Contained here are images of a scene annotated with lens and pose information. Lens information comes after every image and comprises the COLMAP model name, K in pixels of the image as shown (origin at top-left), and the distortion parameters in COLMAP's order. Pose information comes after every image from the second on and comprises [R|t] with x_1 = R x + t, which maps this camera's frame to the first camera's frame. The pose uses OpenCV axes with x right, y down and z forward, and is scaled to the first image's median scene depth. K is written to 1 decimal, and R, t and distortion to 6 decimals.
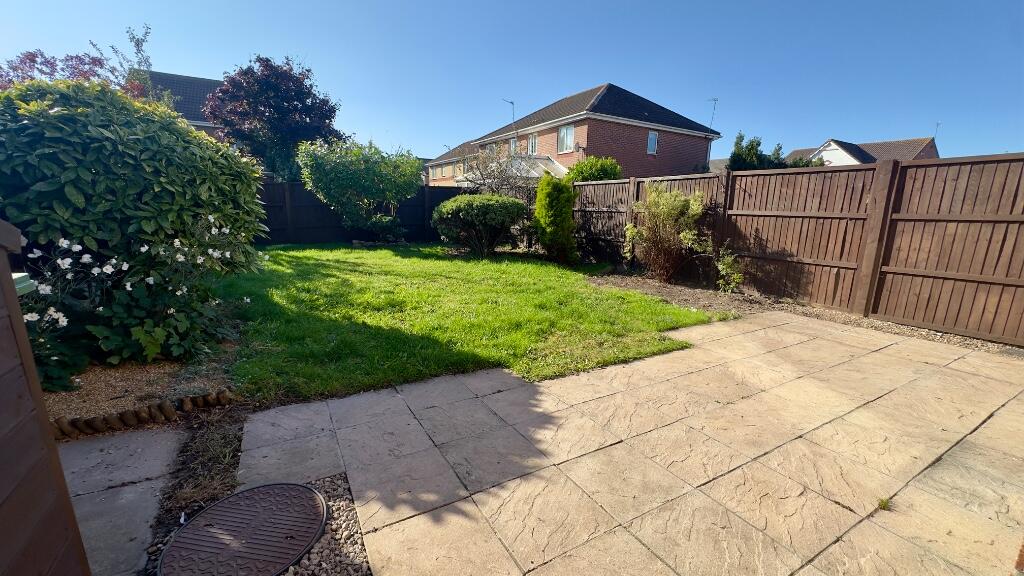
lens RADIAL K [[407.6, 0, 511.8], [0, 407.6, 285.4], [0, 0, 1]] dist [-0.001038, 0.000059]
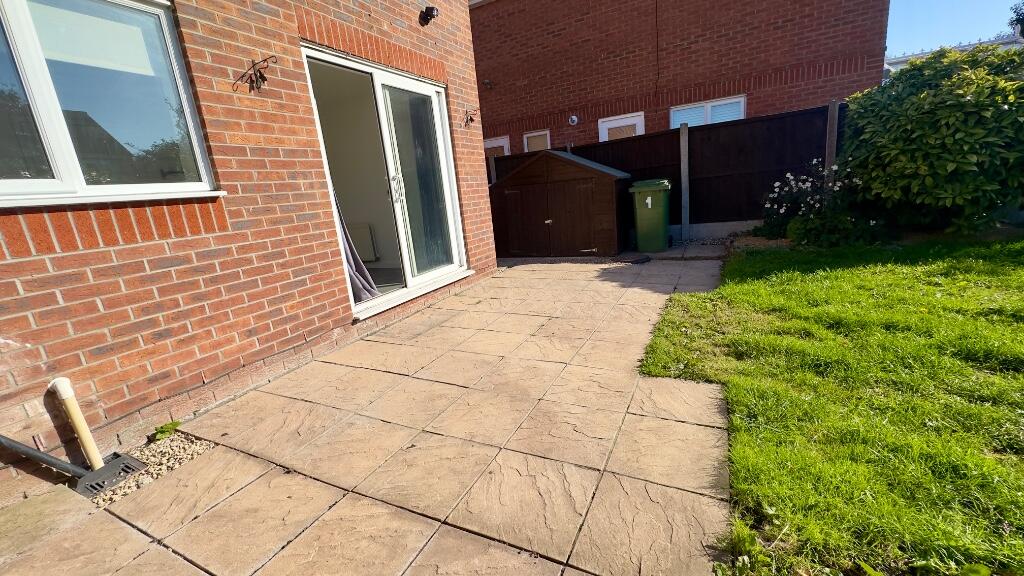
lens RADIAL K [[407.6, 0, 511.8], [0, 407.6, 285.4], [0, 0, 1]] dist [-0.001038, 0.000059]
pose [[-0.827819, 0.182265, -0.530561, 0.801660], [-0.029043, 0.930557, 0.364992, -0.174411], [0.560243, 0.317557, -0.765039, 1.160937]]
